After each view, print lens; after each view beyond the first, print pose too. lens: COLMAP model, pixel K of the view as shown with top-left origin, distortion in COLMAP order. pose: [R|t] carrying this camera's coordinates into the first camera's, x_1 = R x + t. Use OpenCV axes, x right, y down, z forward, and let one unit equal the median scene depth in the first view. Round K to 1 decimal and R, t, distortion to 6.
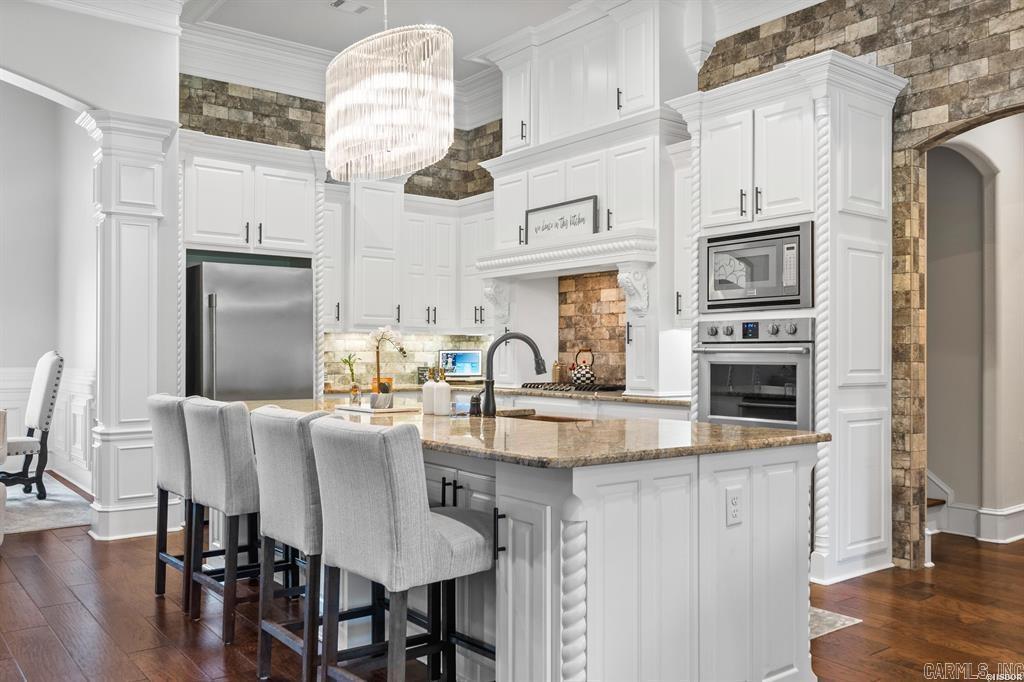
lens RADIAL K [[855.1, 0, 516.2], [0, 855.1, 344.0], [0, 0, 1]] dist [-0.000345, -0.005292]
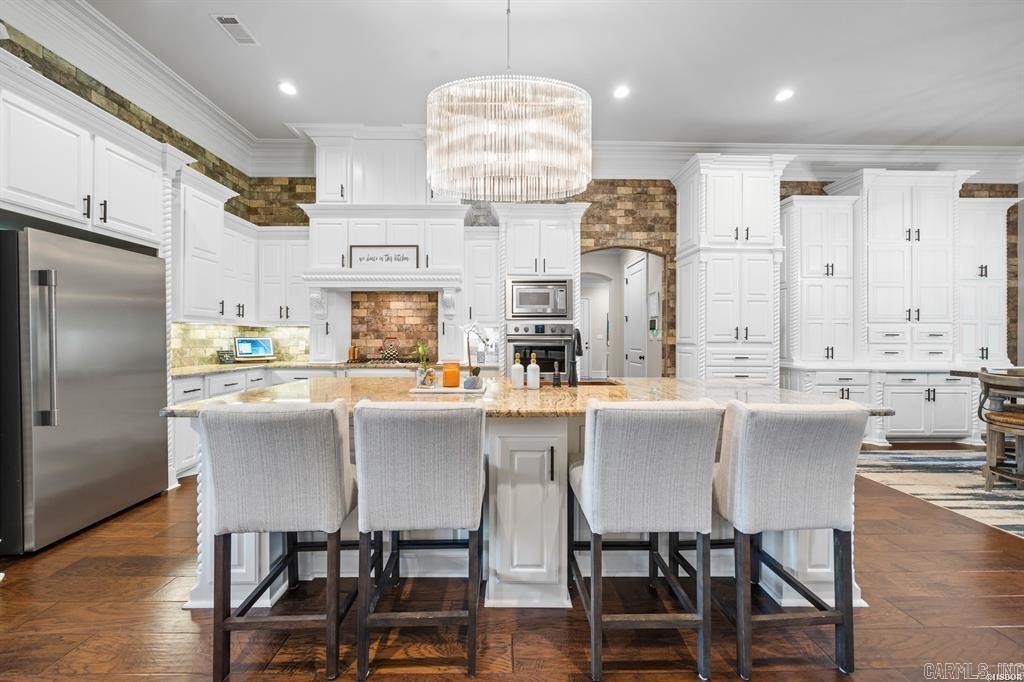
lens RADIAL K [[356.8, 0, 512.9], [0, 356.8, 339.0], [0, 0, 1]] dist [-0.007880, 0.000216]
pose [[0.601403, -0.001711, 0.798944, -0.327756], [-0.010216, 0.999899, 0.009831, -0.000238], [-0.798881, -0.014075, 0.601325, 0.405418]]
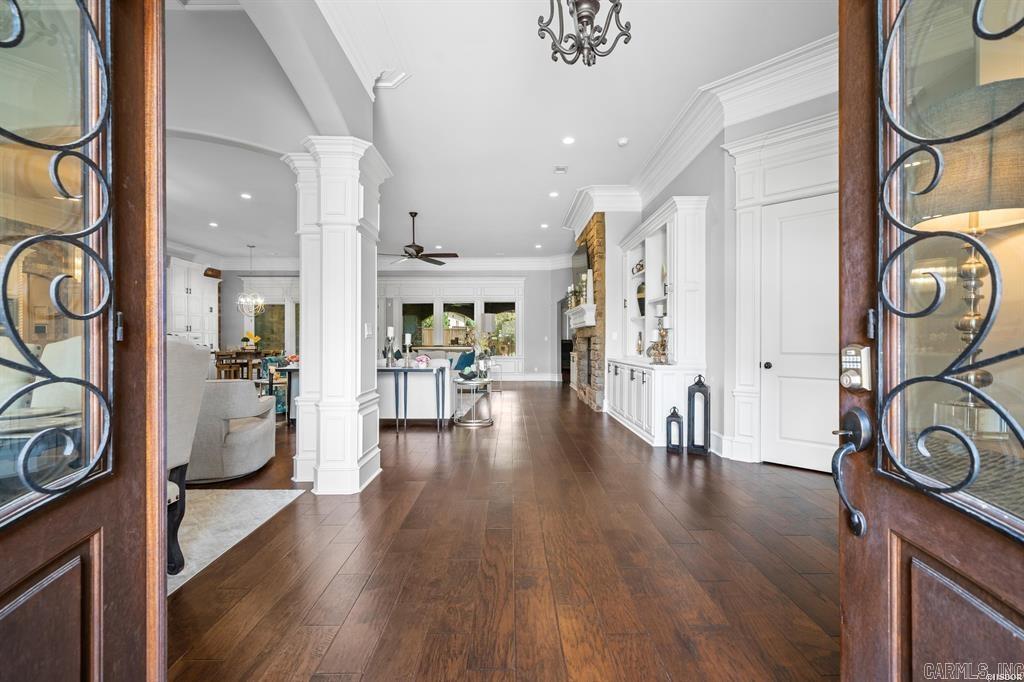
lens RADIAL K [[458.6, 0, 510.6], [0, 458.6, 341.7], [0, 0, 1]] dist [0.001638, 0.000081]
pose [[-0.785938, -0.003257, 0.618297, -1.484882], [-0.008252, 0.999952, -0.005222, 0.004370], [-0.618250, -0.009206, -0.785928, 0.849770]]
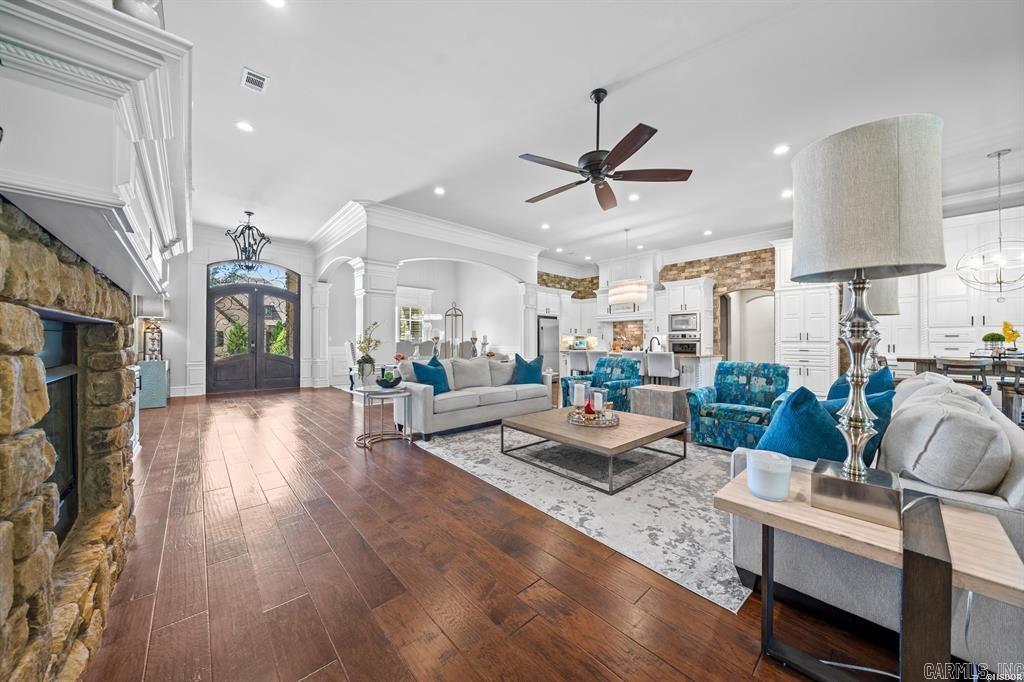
lens RADIAL K [[356.8, 0, 513.6], [0, 356.8, 340.3], [0, 0, 1]] dist [-0.007880, 0.000216]
pose [[0.996160, -0.001491, 0.087541, -0.583443], [0.000967, 0.999981, 0.006022, -0.003928], [-0.087548, -0.005914, 0.996143, -0.588628]]
